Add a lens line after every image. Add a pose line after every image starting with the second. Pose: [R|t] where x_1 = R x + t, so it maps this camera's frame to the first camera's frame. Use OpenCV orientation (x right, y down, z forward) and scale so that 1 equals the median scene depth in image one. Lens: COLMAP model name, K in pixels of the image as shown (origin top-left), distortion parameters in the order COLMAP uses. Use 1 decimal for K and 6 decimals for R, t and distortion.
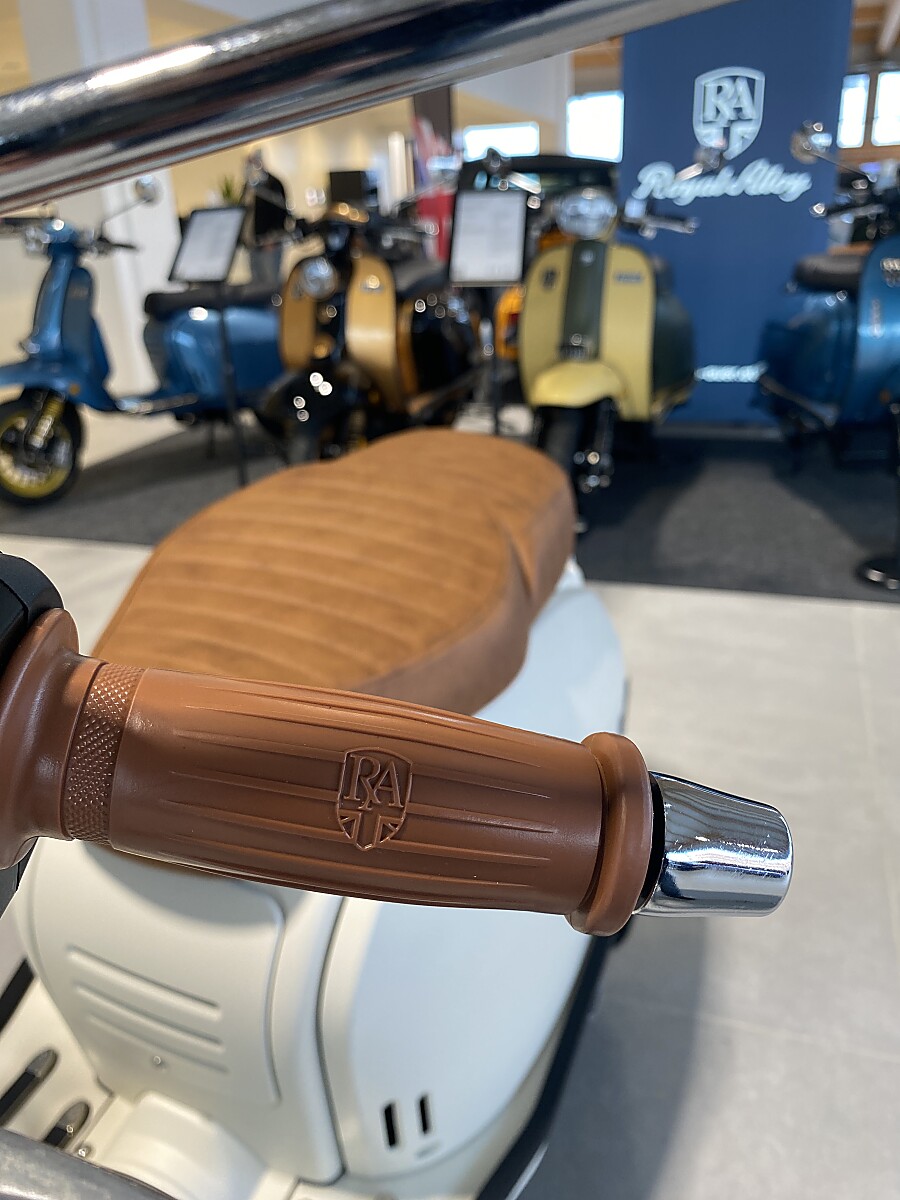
lens RADIAL K [[921.9, 0, 471.2], [0, 921.9, 600.2], [0, 0, 1]] dist [0.004341, -0.046893]
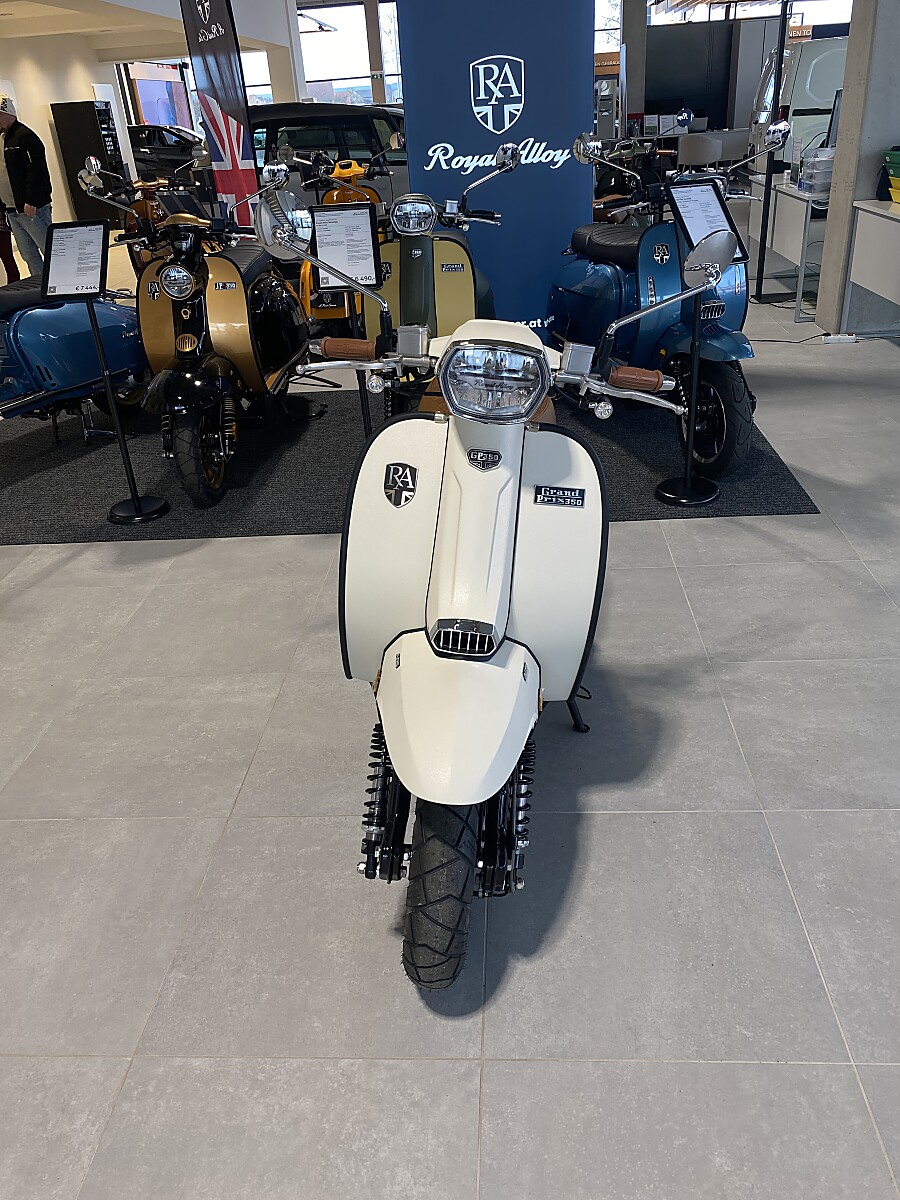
lens RADIAL K [[914.3, 0, 456.8], [0, 914.3, 599.7], [0, 0, 1]] dist [-0.001475, 0.011728]
pose [[0.966167, -0.142249, 0.215141, -0.125084], [0.123251, 0.987390, 0.099350, -0.037728], [-0.226560, -0.069472, 0.971516, -0.163077]]
